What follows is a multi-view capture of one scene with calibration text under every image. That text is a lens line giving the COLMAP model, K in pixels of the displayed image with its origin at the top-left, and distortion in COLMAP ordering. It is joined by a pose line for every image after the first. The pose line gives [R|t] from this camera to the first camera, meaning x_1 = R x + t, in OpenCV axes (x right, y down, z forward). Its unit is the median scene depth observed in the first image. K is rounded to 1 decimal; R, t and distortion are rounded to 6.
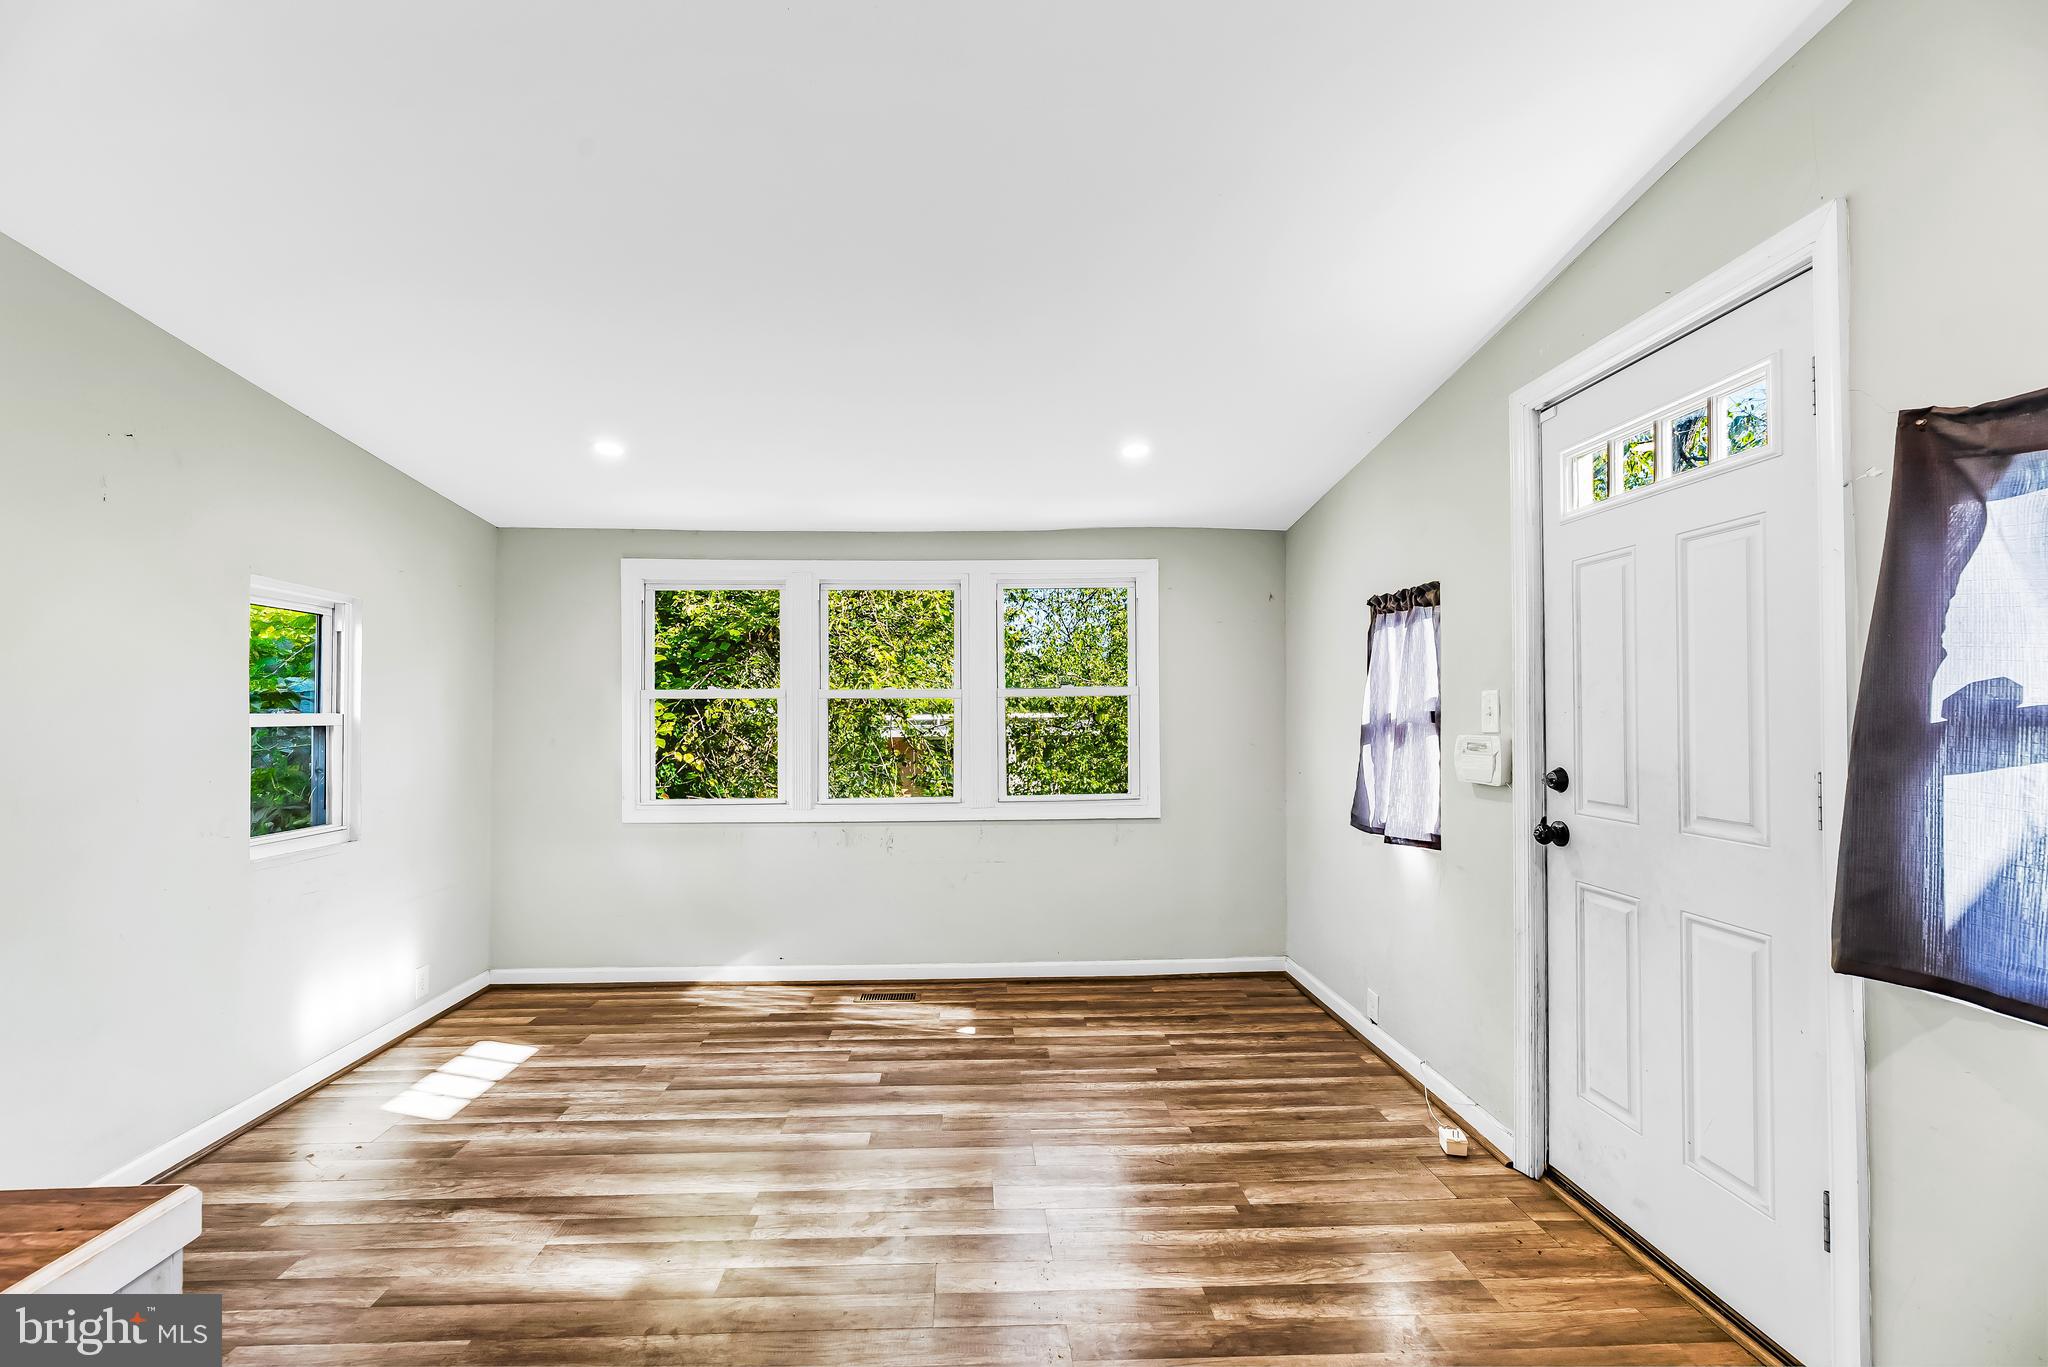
lens RADIAL K [[851.7, 0, 993.2], [0, 851.7, 709.5], [0, 0, 1]] dist [0.000491, 0.000014]
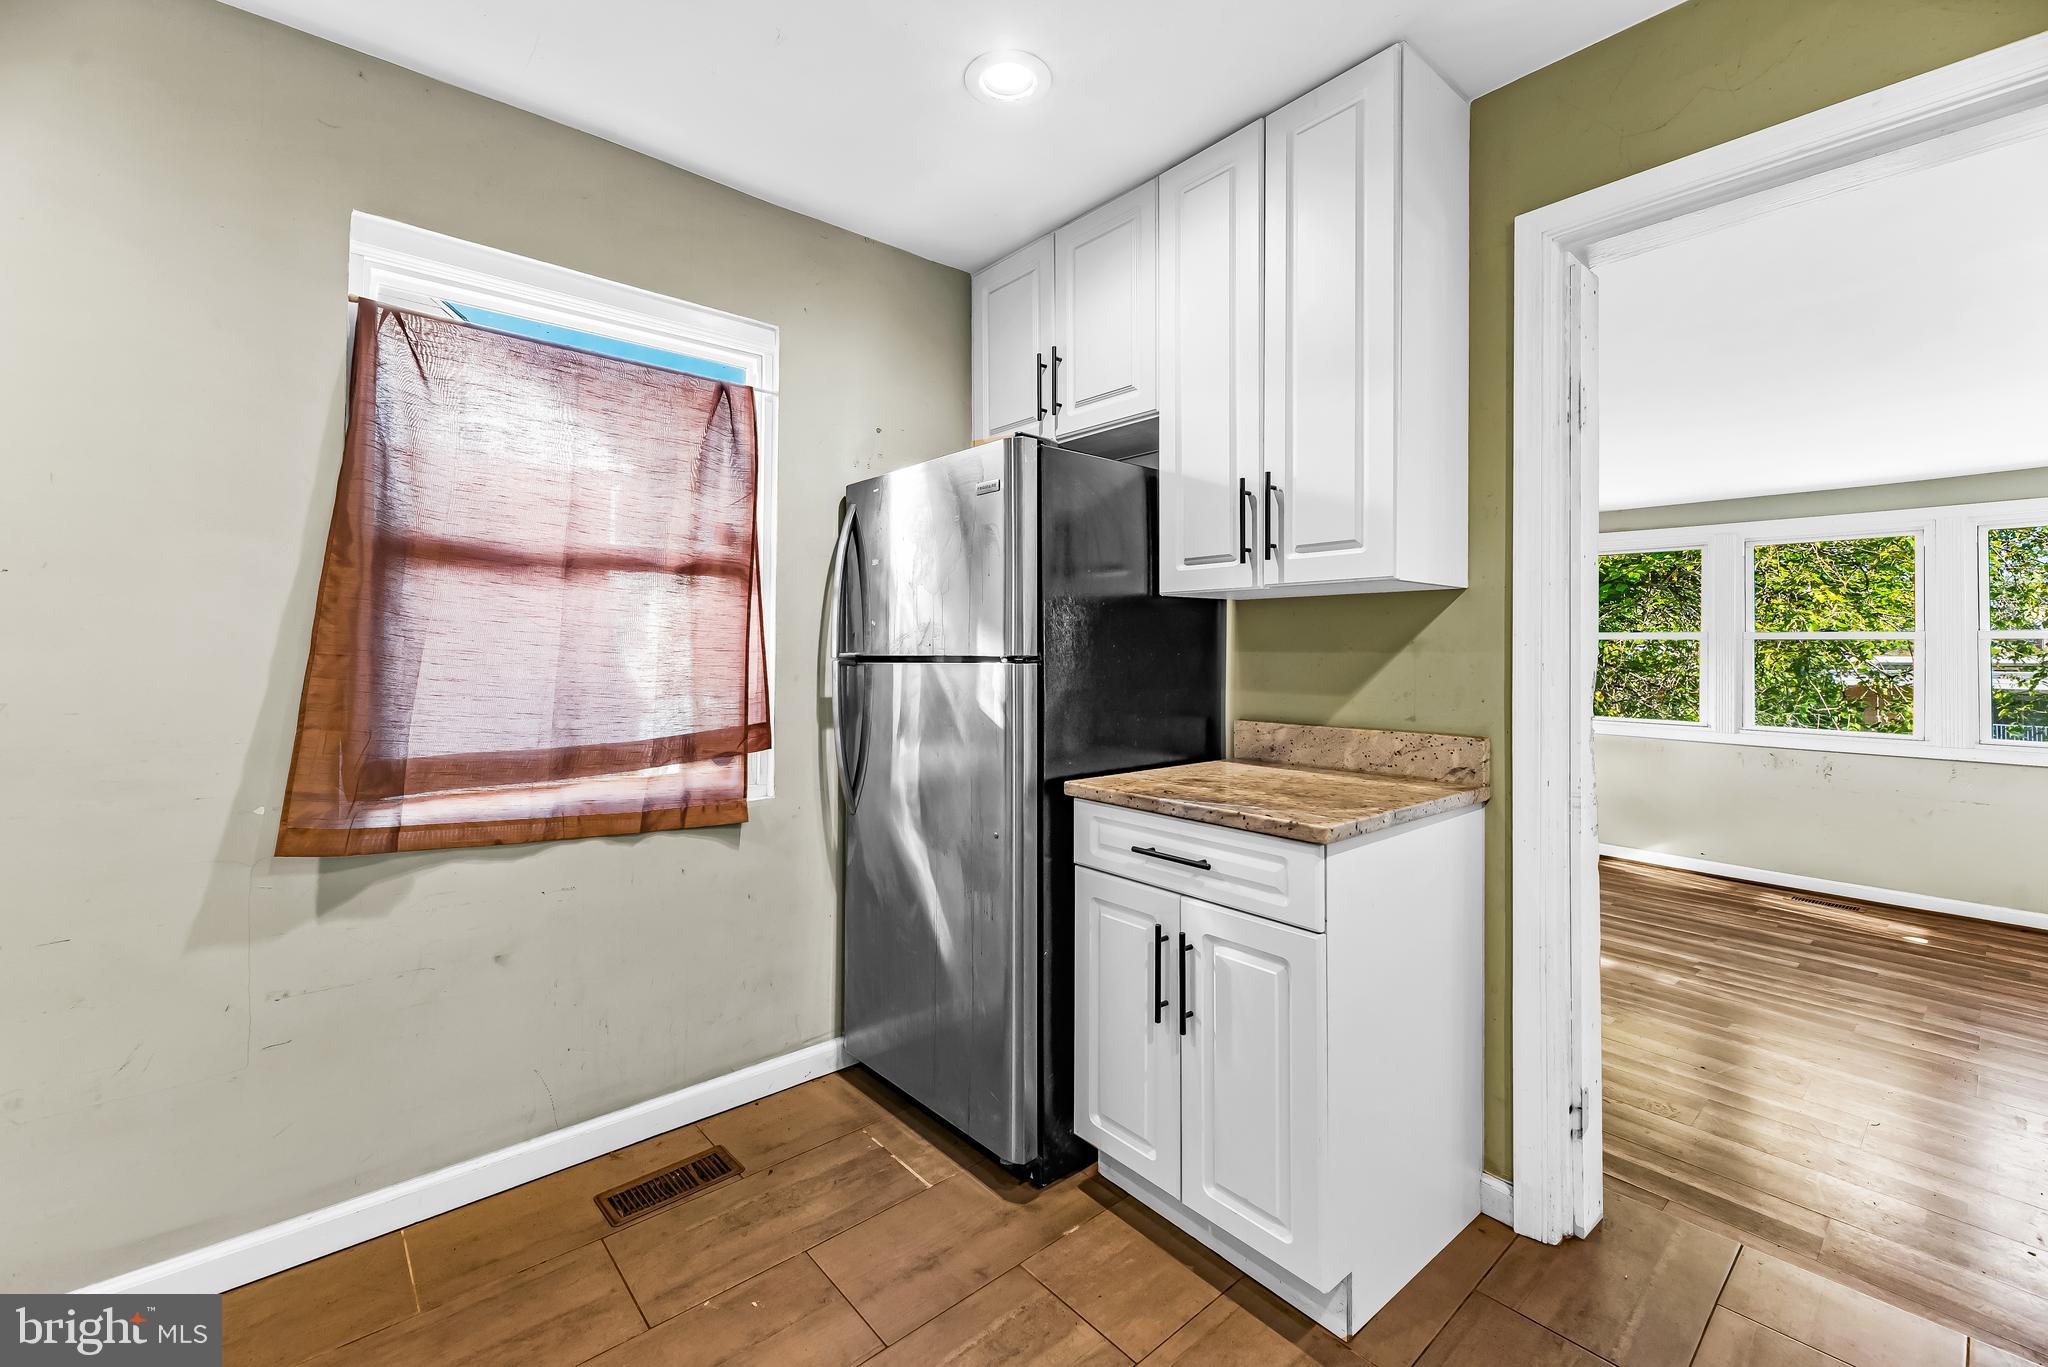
lens RADIAL K [[851.7, 0, 997.5], [0, 851.7, 634.6], [0, 0, 1]] dist [0.000491, 0.000014]
pose [[0.612316, -0.000612, -0.790613, 0.114352], [-0.008738, 0.999933, -0.007541, -0.003976], [0.790565, 0.011526, 0.612270, -0.646549]]
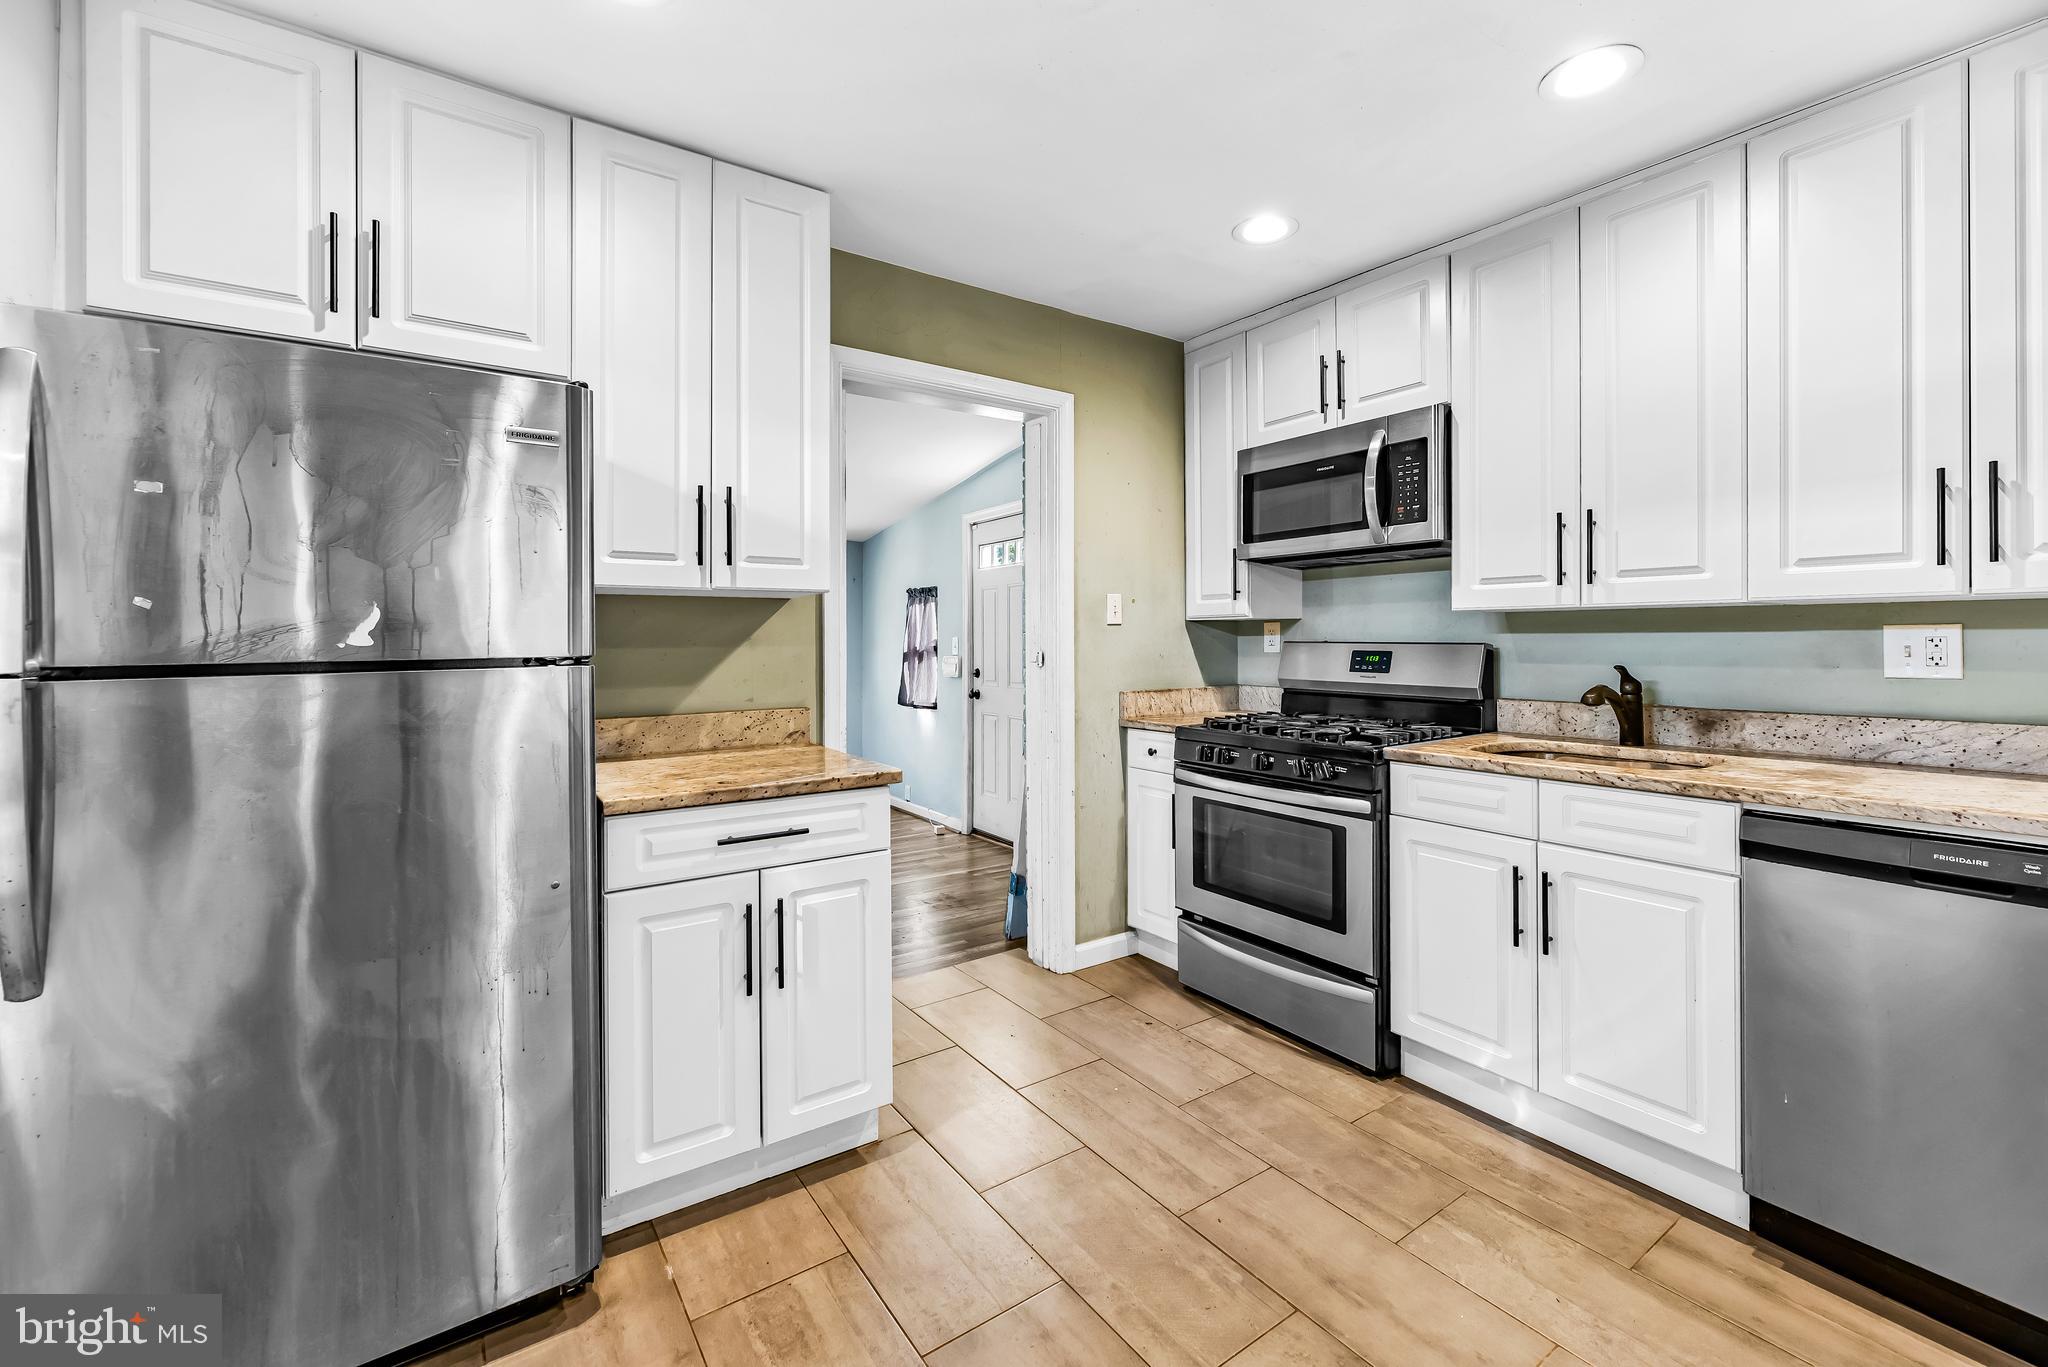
lens RADIAL K [[851.7, 0, 1047.7], [0, 851.7, 632.7], [0, 0, 1]] dist [0.000491, 0.000014]
pose [[0.834176, 0.012367, 0.551360, -0.370355], [-0.005545, 0.999886, -0.014037, -0.001877], [-0.551471, 0.008652, 0.834149, -0.816122]]
